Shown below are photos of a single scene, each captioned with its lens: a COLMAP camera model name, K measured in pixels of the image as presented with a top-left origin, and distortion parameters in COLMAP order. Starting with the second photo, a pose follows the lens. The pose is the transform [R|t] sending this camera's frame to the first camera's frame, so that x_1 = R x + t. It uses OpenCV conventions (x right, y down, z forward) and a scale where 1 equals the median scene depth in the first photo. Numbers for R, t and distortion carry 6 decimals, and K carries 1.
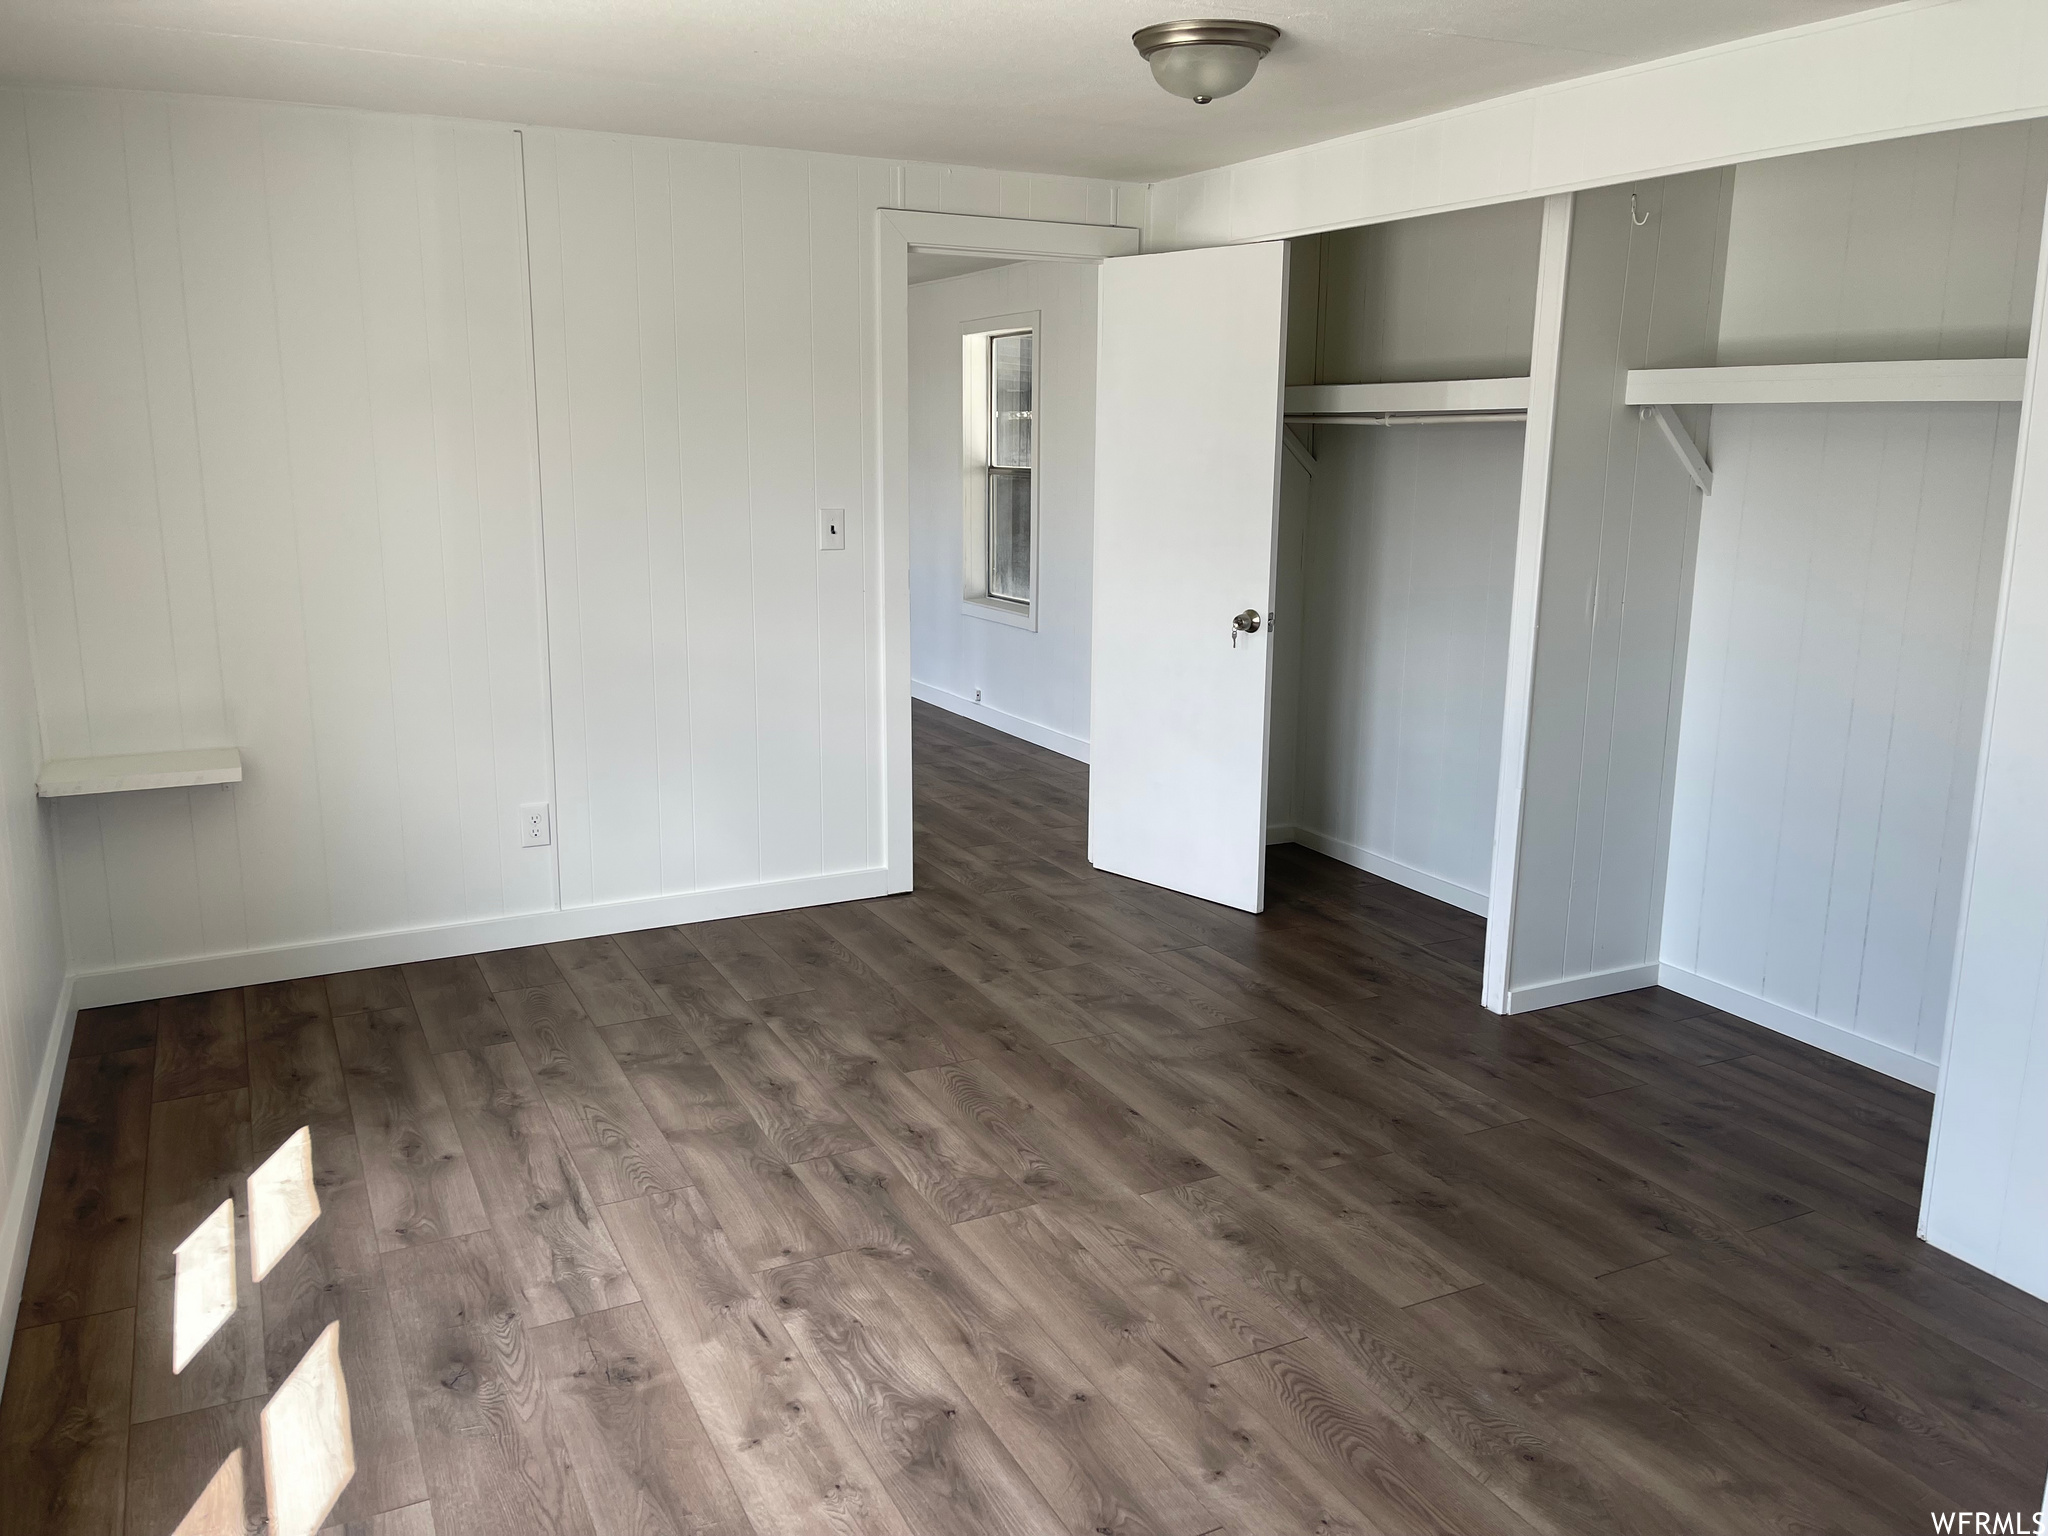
lens RADIAL K [[1563.6, 0, 1026.7], [0, 1563.6, 769.0], [0, 0, 1]] dist [0.042352, -0.022376]
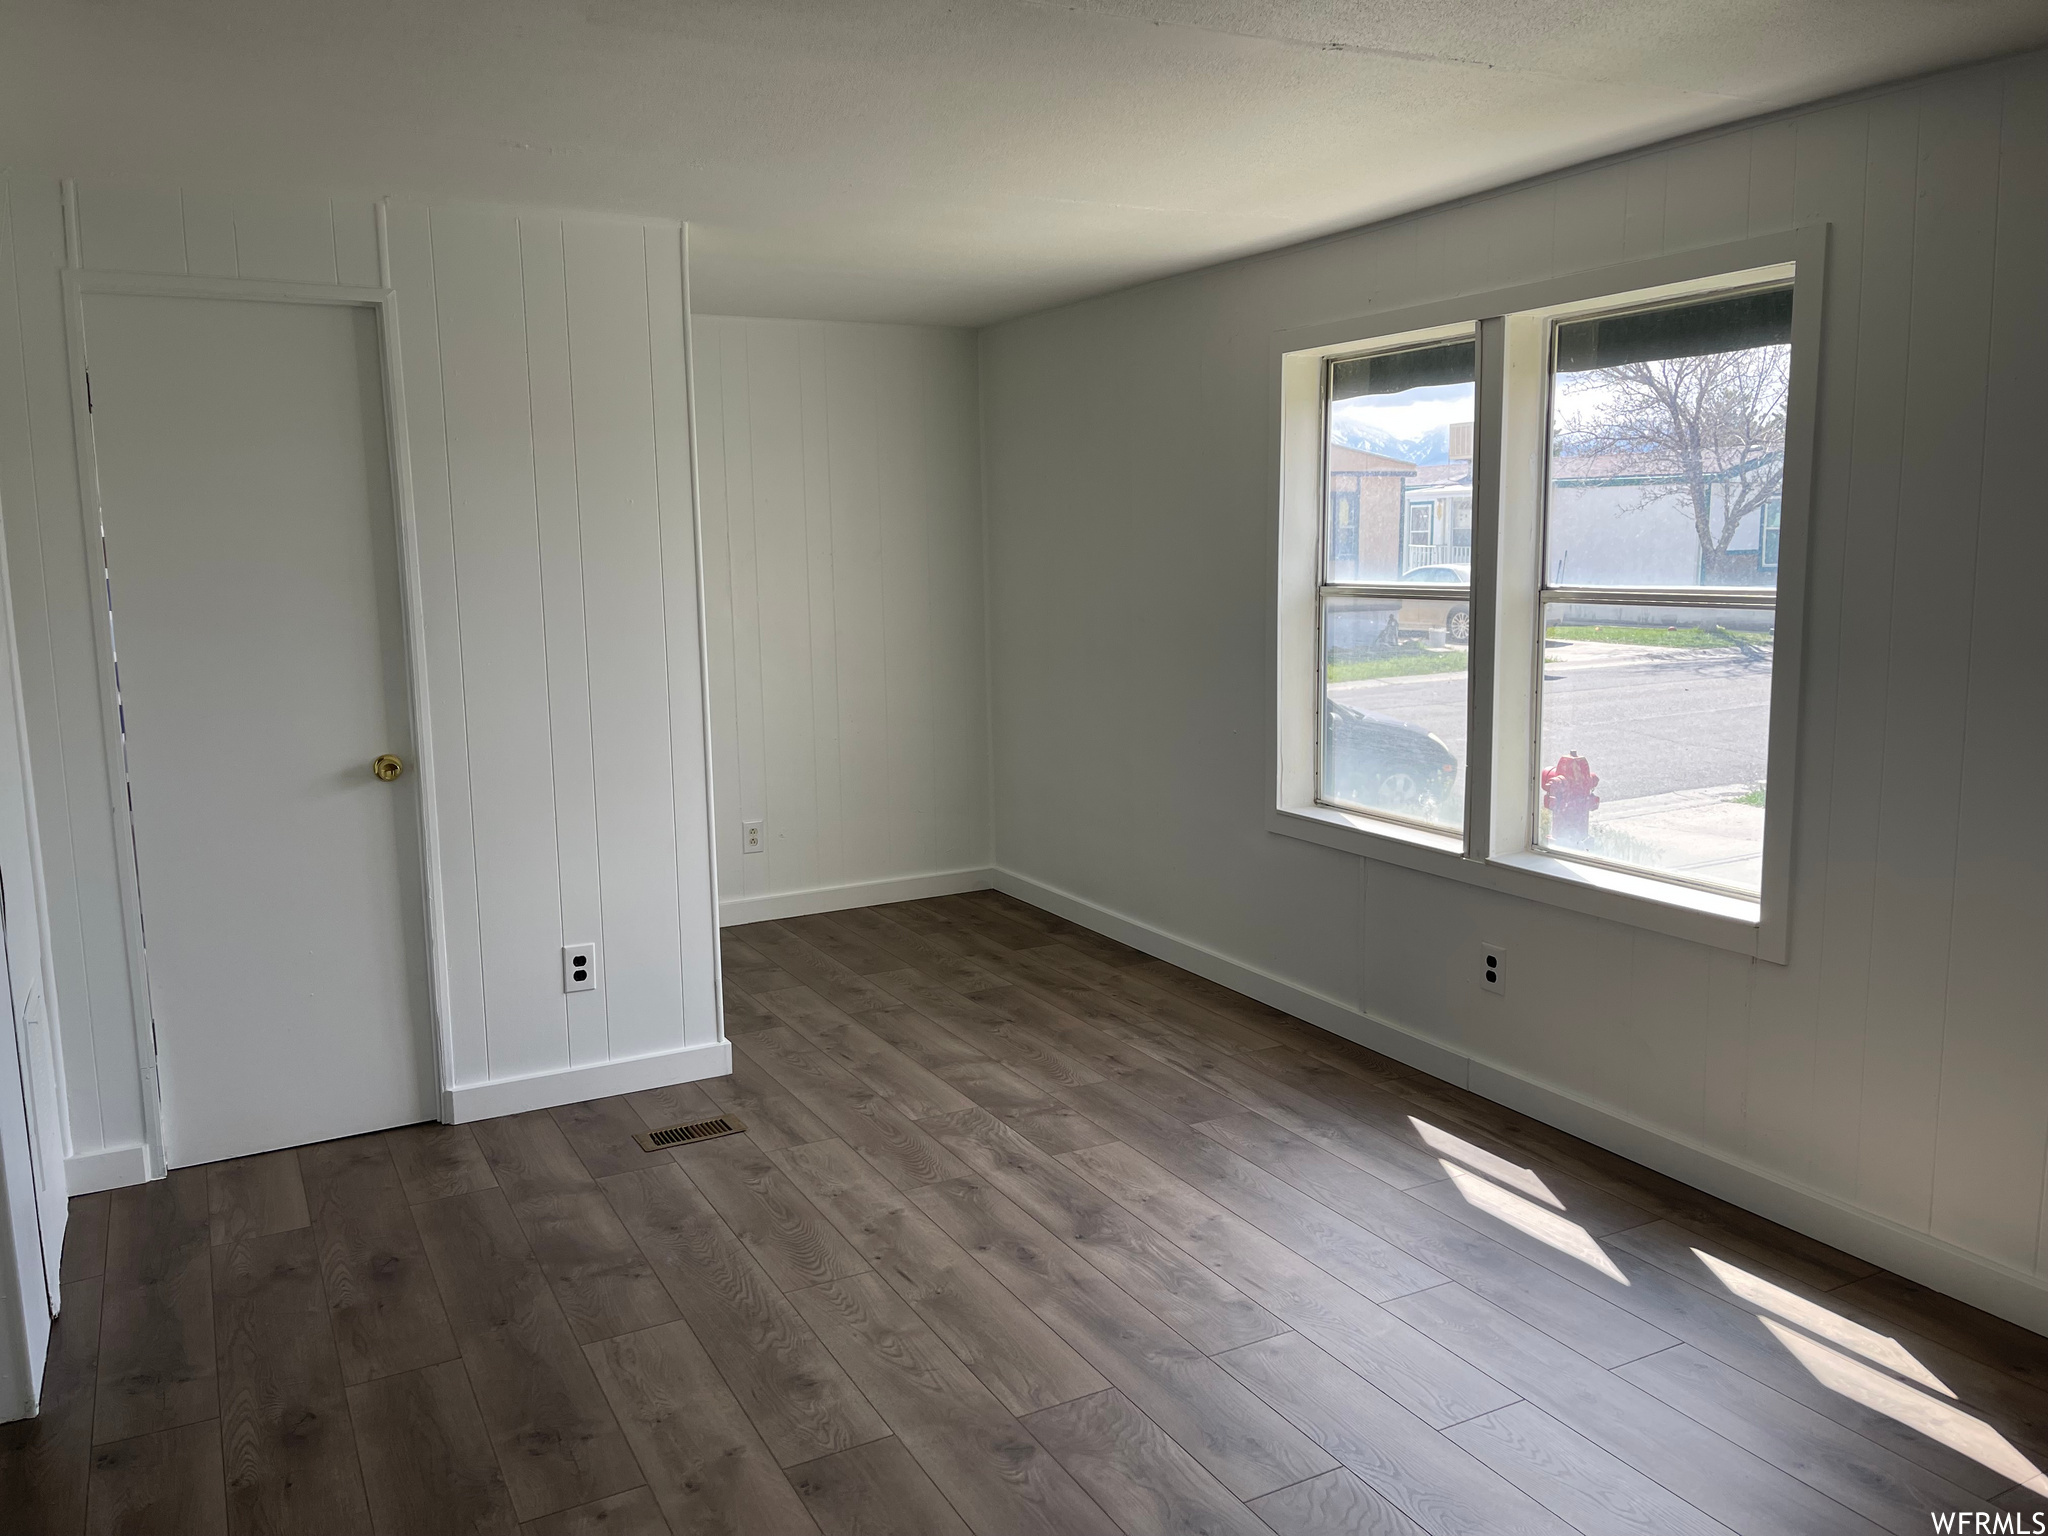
lens RADIAL K [[1563.6, 0, 1014.2], [0, 1563.6, 773.0], [0, 0, 1]] dist [0.042352, -0.022376]
pose [[-0.999906, 0.008463, -0.010810, 0.015783], [0.003936, 0.931065, 0.364833, -0.391734], [0.013152, 0.364756, -0.931010, 1.814782]]
